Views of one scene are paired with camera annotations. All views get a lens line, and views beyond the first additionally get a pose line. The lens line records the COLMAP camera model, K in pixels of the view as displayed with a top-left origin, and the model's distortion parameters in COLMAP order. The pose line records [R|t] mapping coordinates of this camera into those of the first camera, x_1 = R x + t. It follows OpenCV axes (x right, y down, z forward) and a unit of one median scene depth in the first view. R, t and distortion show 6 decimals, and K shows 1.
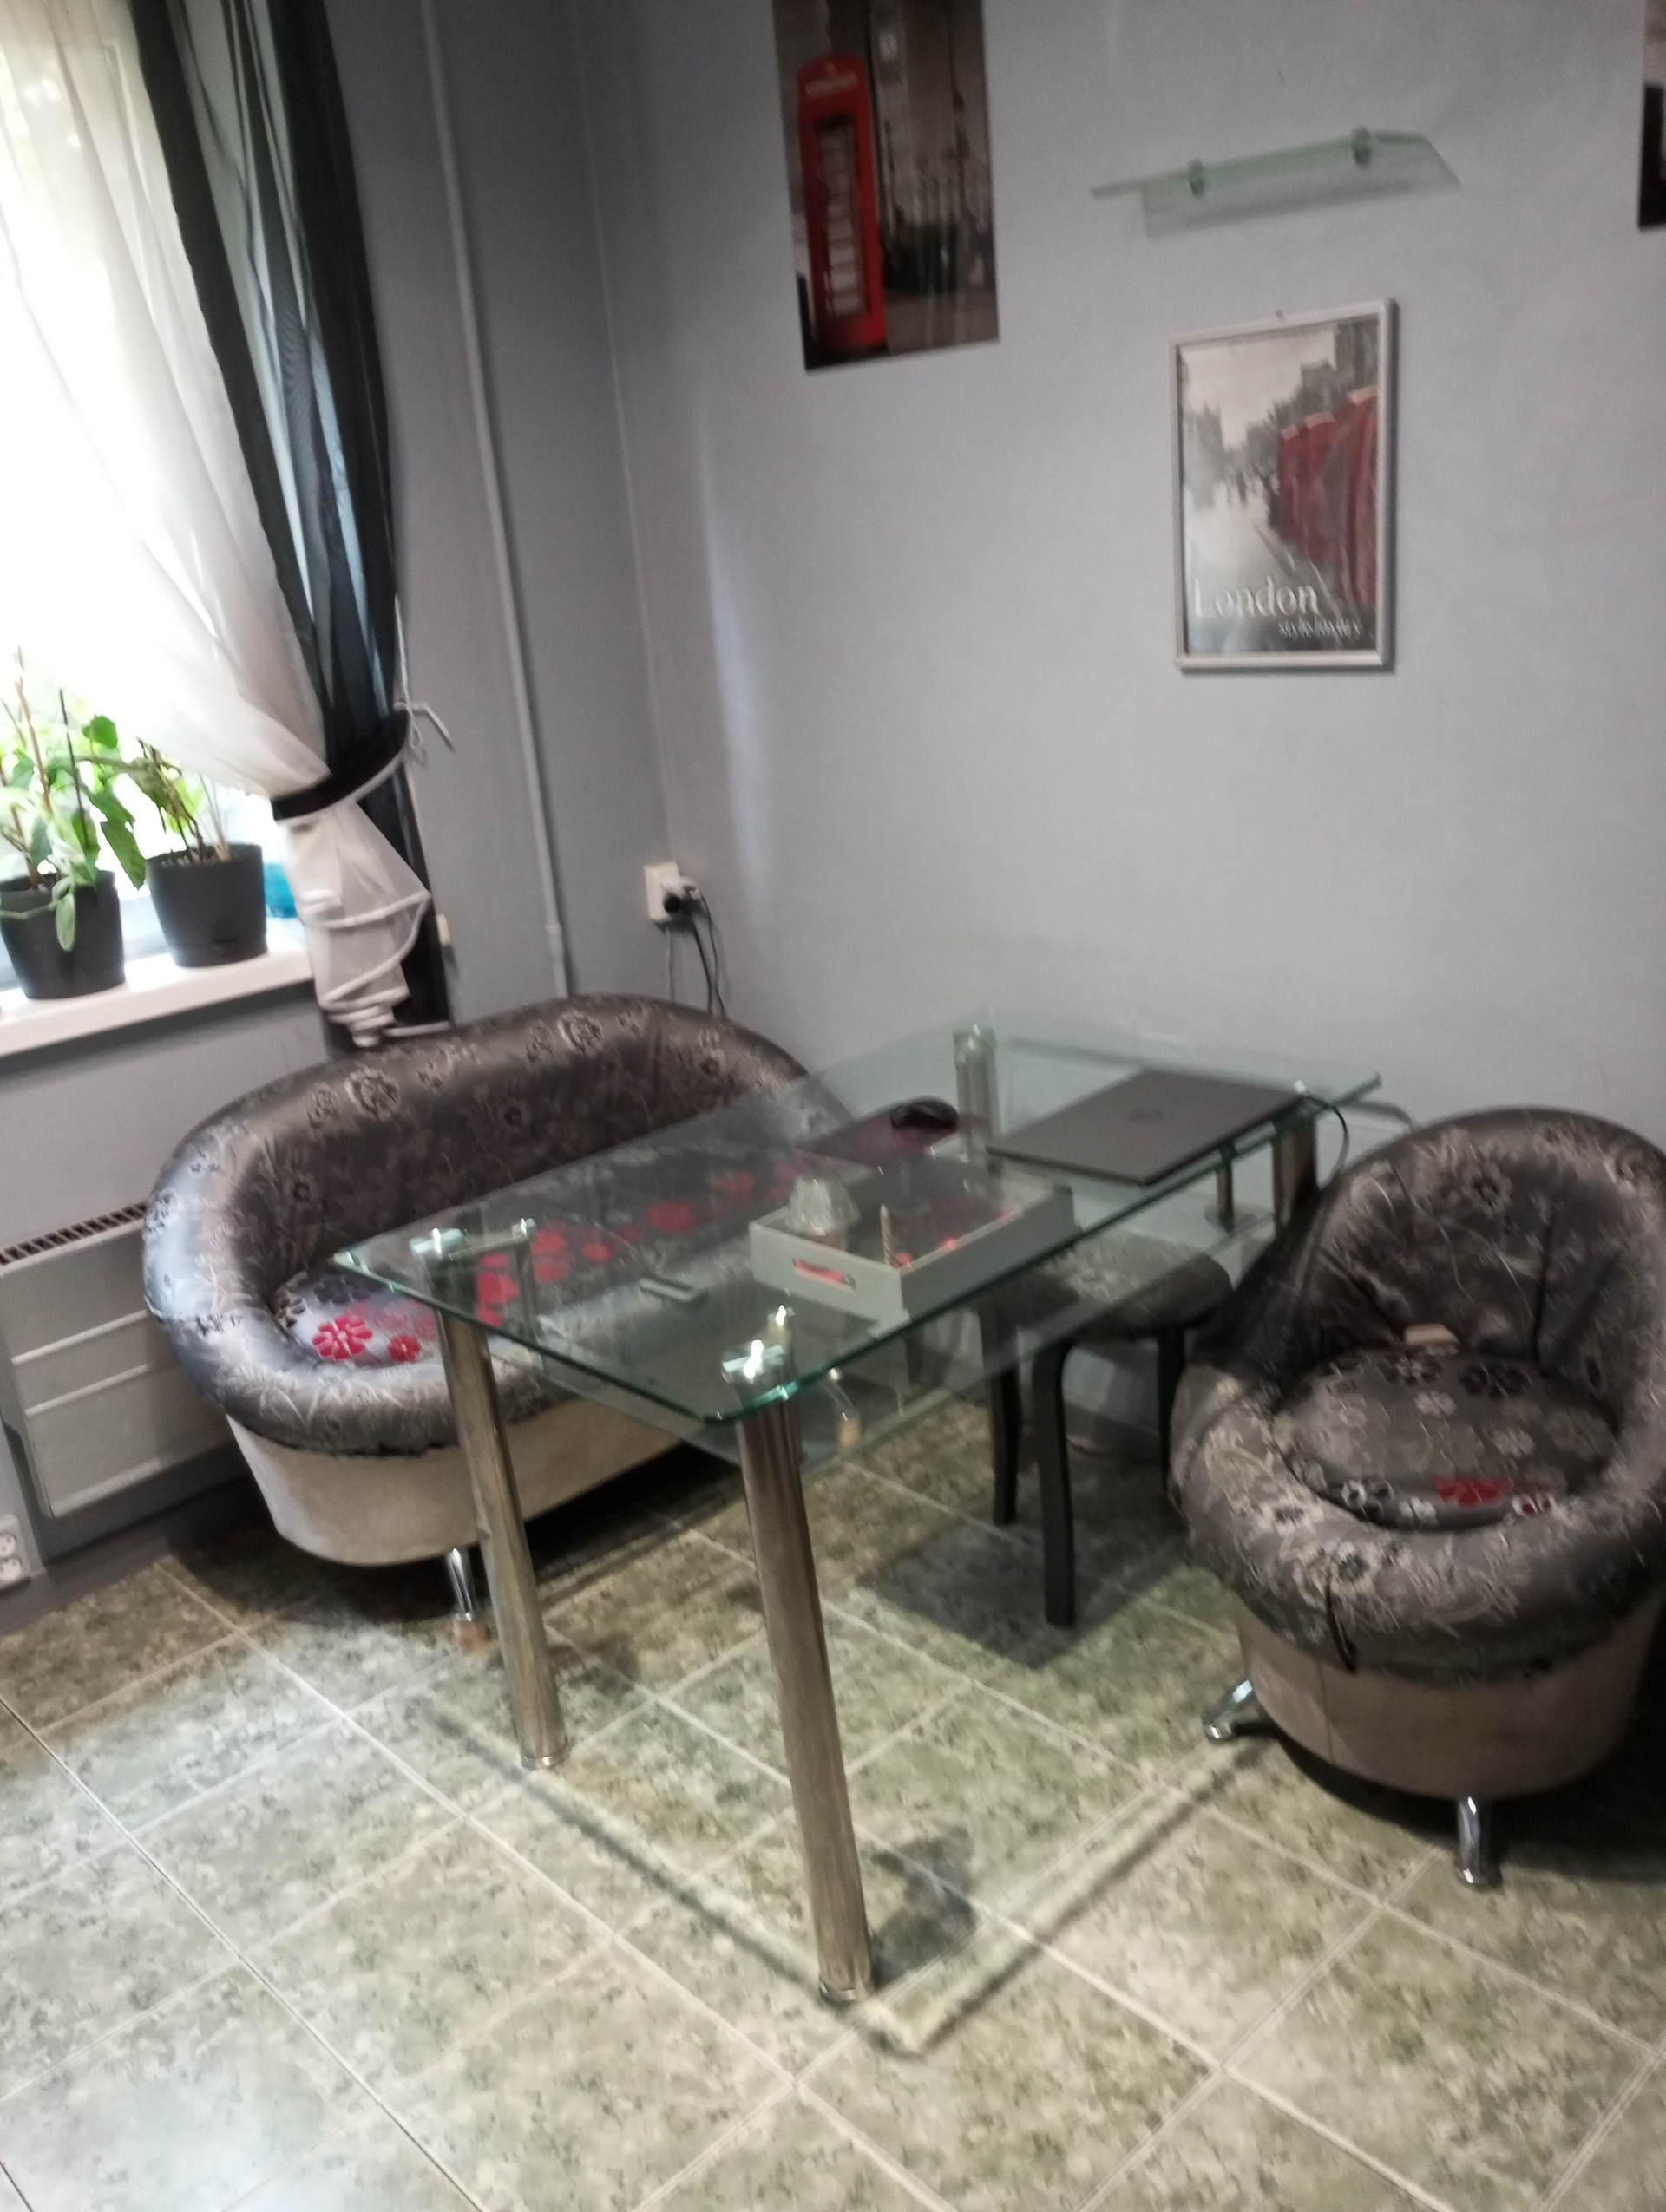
lens RADIAL K [[1815.6, 0, 831.5], [0, 1815.6, 1097.4], [0, 0, 1]] dist [0.034702, 0.000600]
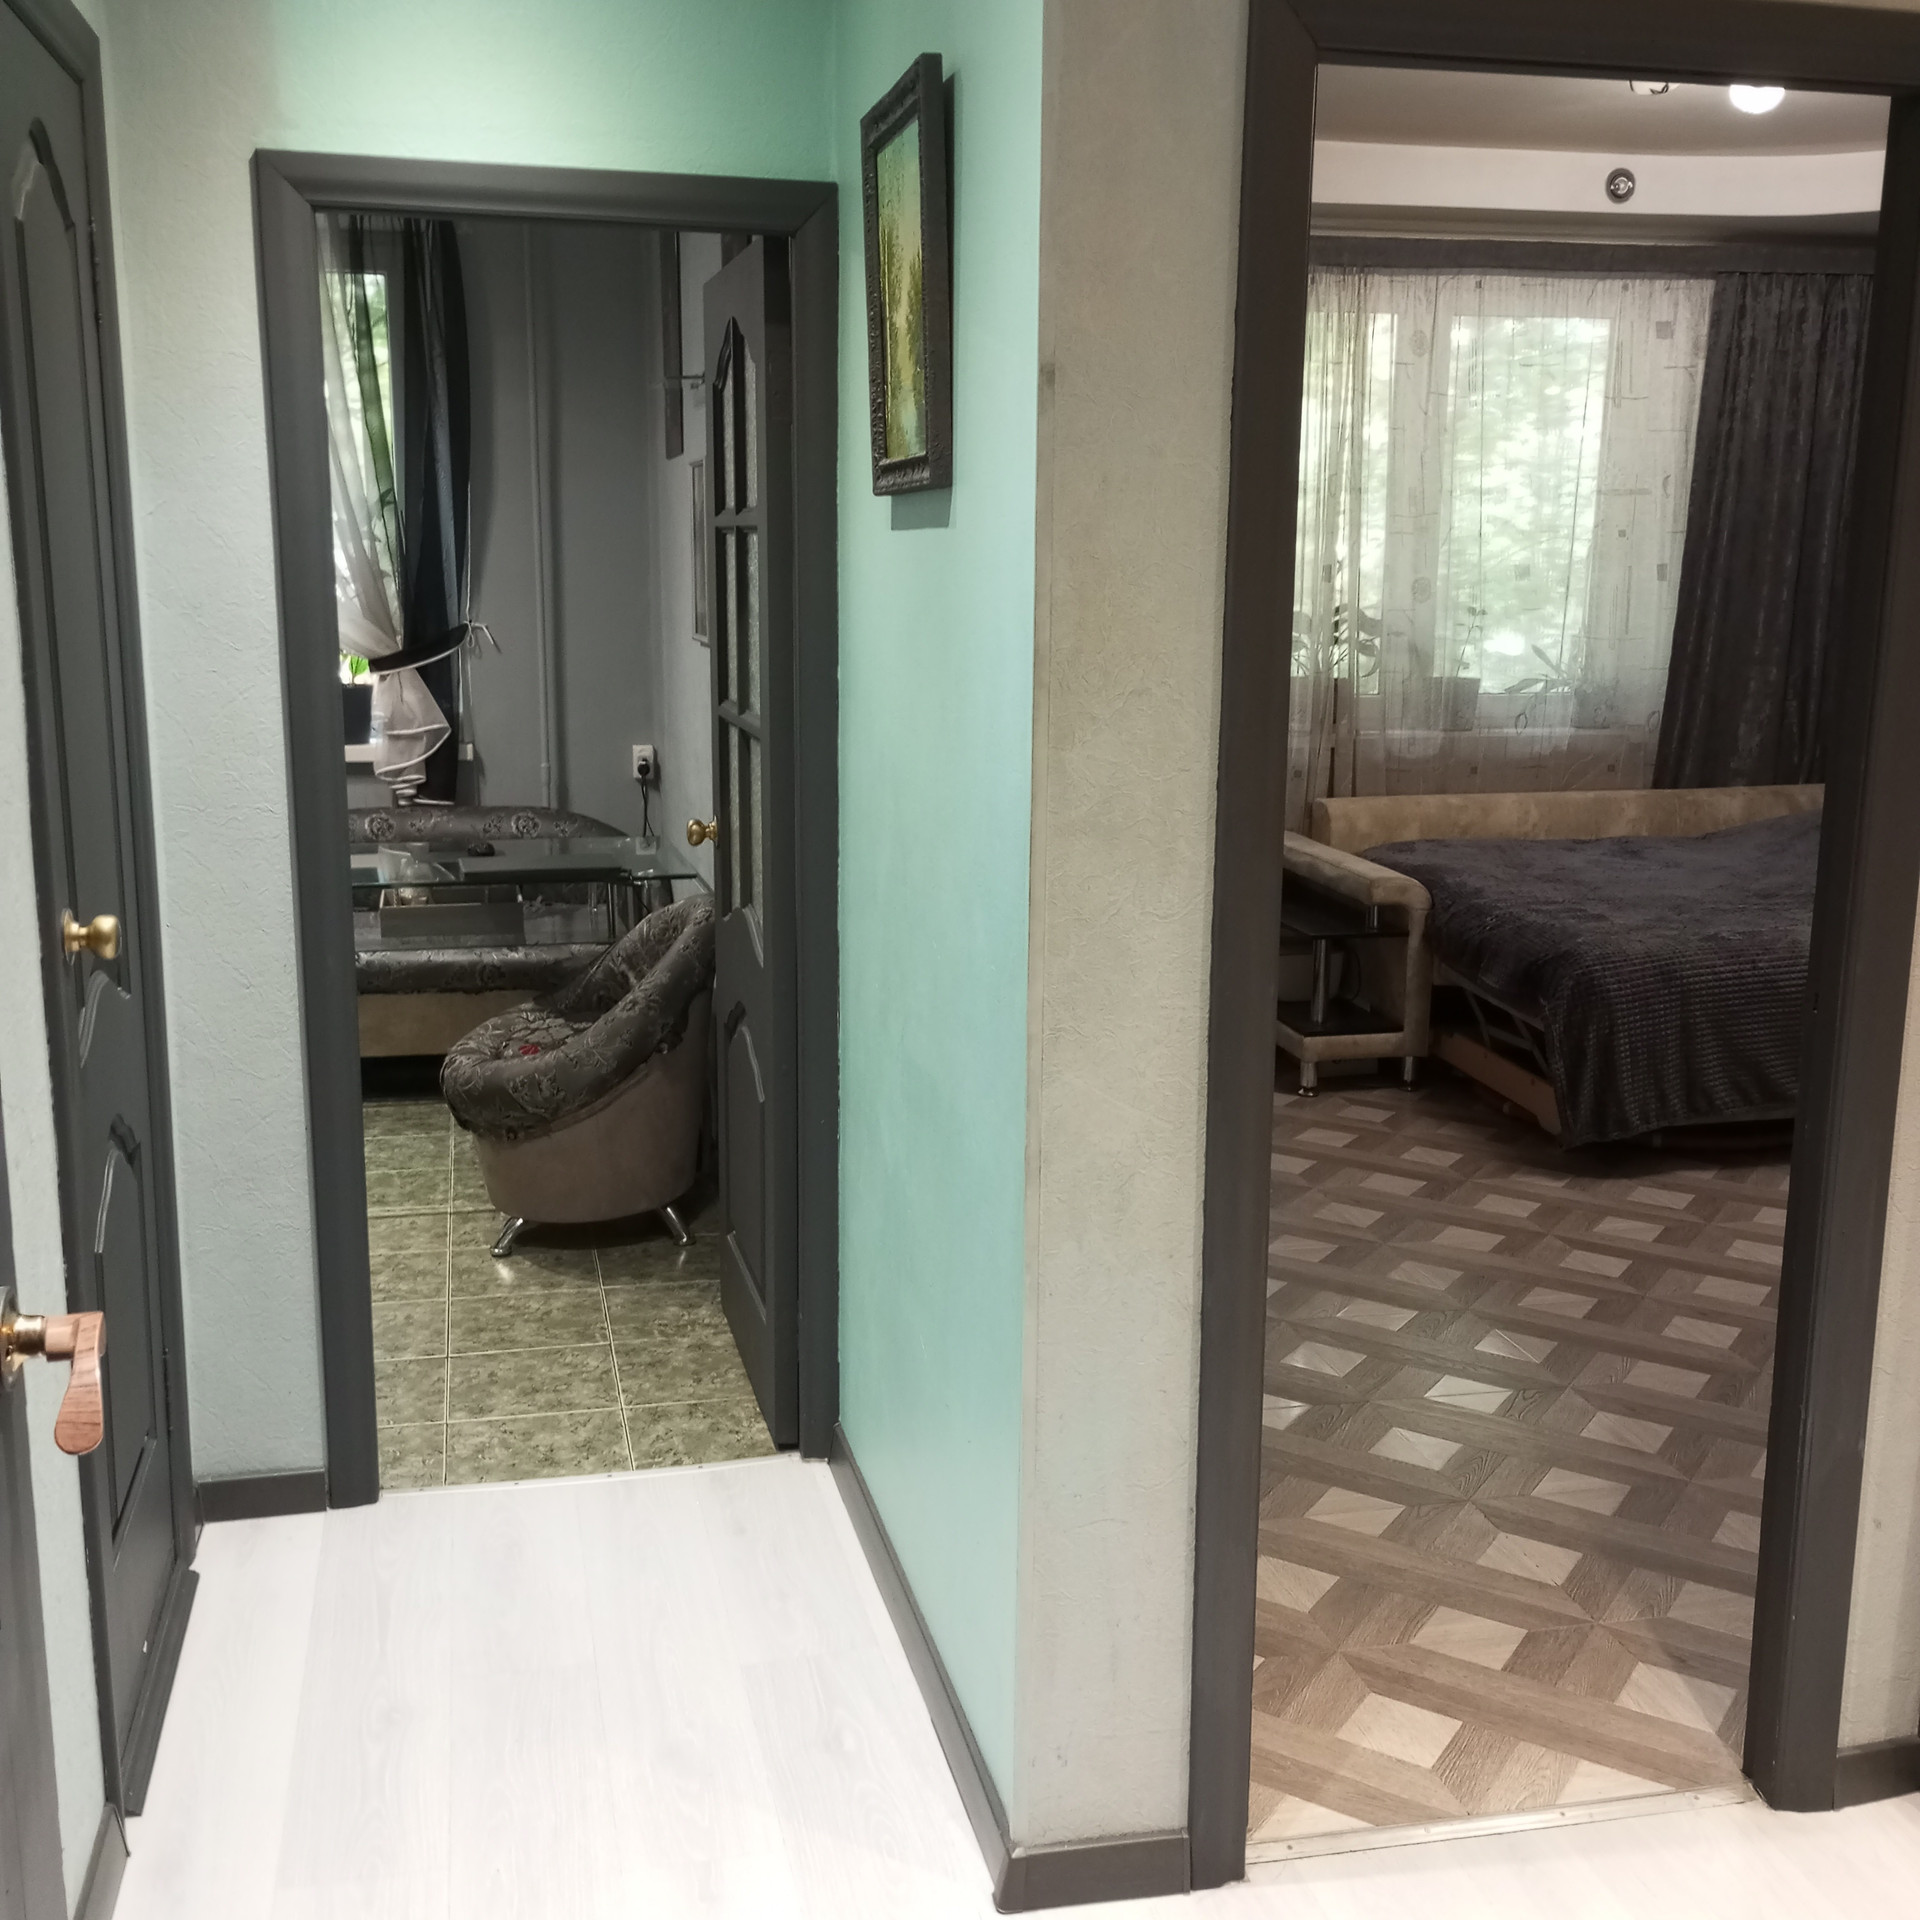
lens RADIAL K [[2050.9, 0, 956.1], [0, 2050.9, 934.5], [0, 0, 1]] dist [0.047894, -0.048269]
pose [[0.863439, 0.180632, -0.471005, 1.196469], [-0.227616, 0.972747, -0.044211, 0.060991], [0.450183, 0.145381, 0.881022, -0.507729]]
